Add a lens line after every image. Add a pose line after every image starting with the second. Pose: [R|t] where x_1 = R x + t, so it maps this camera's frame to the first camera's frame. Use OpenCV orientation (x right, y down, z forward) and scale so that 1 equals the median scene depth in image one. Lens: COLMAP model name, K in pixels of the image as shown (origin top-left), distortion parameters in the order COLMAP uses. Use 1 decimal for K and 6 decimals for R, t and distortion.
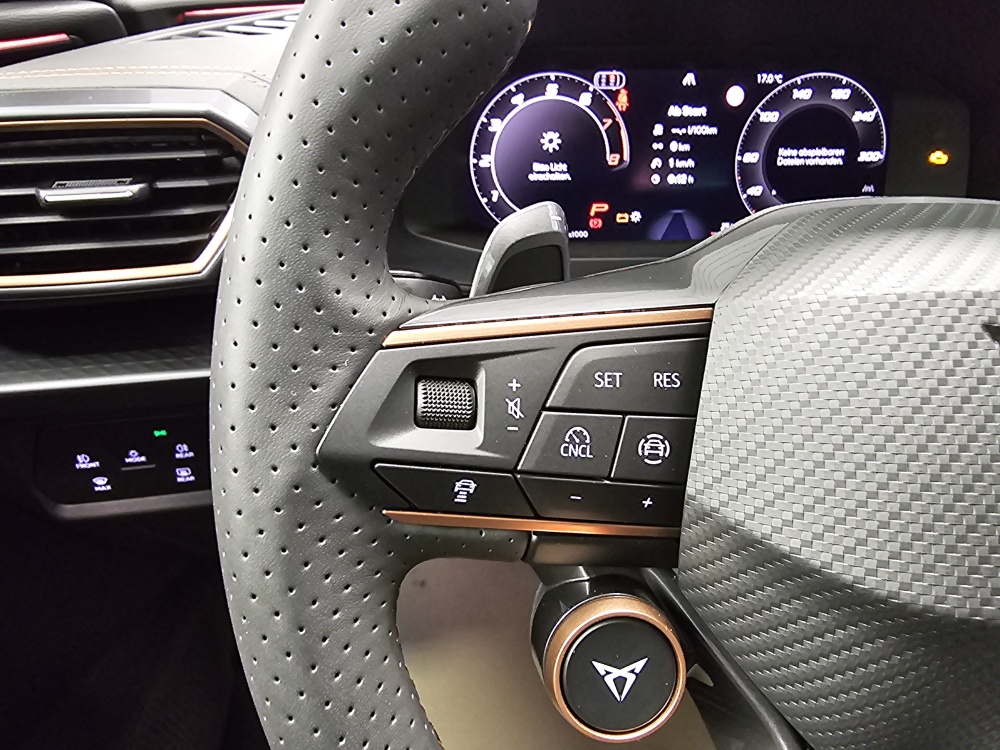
lens RADIAL K [[690.9, 0, 490.3], [0, 690.9, 370.4], [0, 0, 1]] dist [-0.000627, -0.003562]
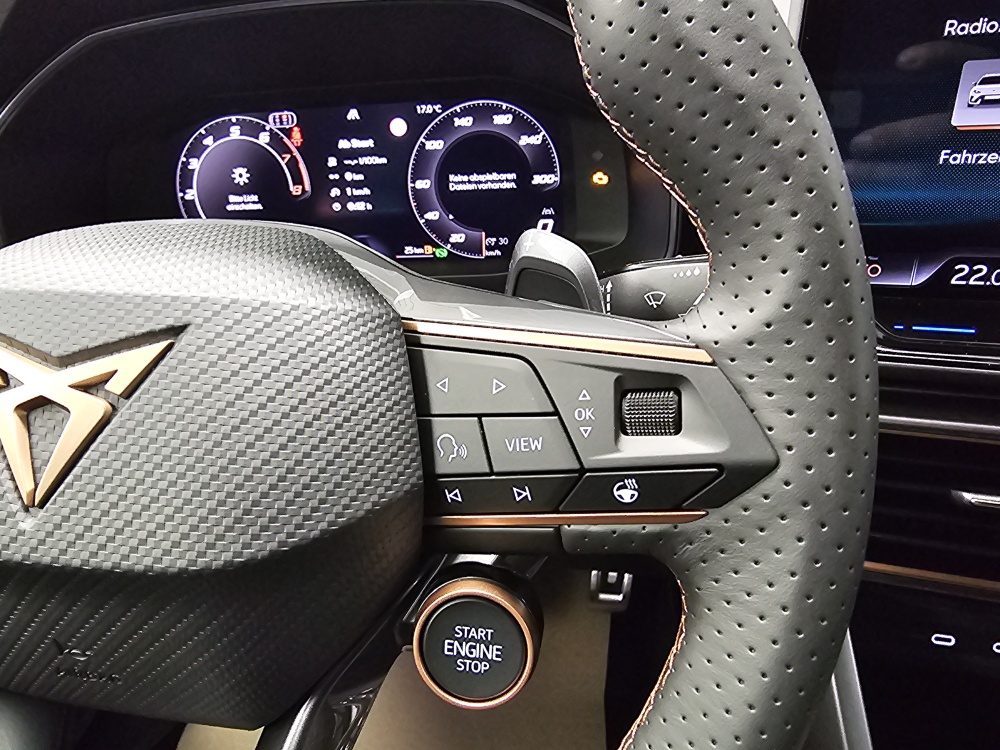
lens RADIAL K [[688.0, 0, 429.3], [0, 688.0, 385.0], [0, 0, 1]] dist [-0.002582, 0.000689]
pose [[0.961422, 0.048249, -0.270814, 0.714120], [-0.053882, 0.998457, -0.013399, 0.010462], [0.269750, 0.027474, 0.962538, 0.004505]]
